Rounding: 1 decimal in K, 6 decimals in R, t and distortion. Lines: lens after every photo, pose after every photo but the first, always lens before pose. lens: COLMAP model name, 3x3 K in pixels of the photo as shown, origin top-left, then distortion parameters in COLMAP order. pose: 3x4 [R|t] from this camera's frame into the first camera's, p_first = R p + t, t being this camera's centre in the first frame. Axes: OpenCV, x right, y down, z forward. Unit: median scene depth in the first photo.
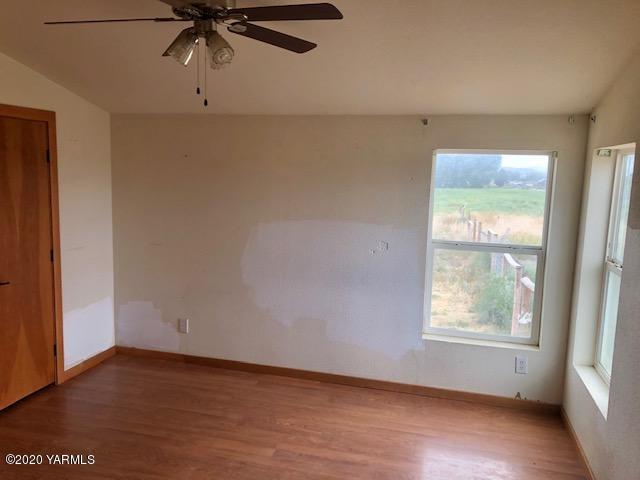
lens RADIAL K [[524.5, 0, 320.0], [0, 524.5, 240.0], [0, 0, 1]] dist [-0.011561, -0.006499]
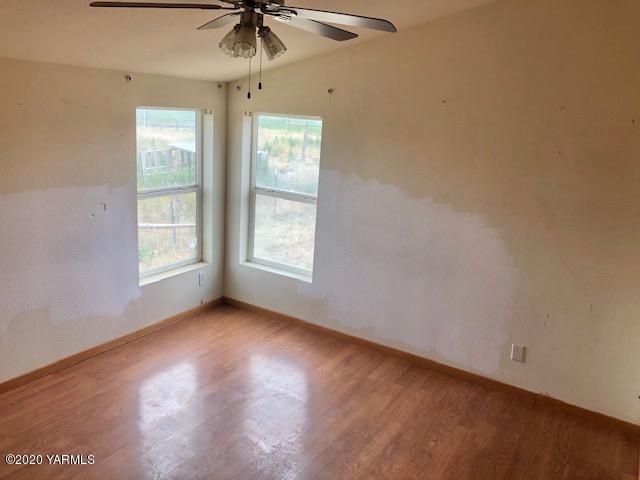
lens RADIAL K [[524.5, 0, 320.0], [0, 524.5, 240.0], [0, 0, 1]] dist [-0.011561, -0.006499]
pose [[0.258700, -0.237796, 0.936230, -0.710380], [0.090794, 0.970920, 0.221519, -0.109958], [-0.961681, 0.027697, 0.272767, 0.360339]]
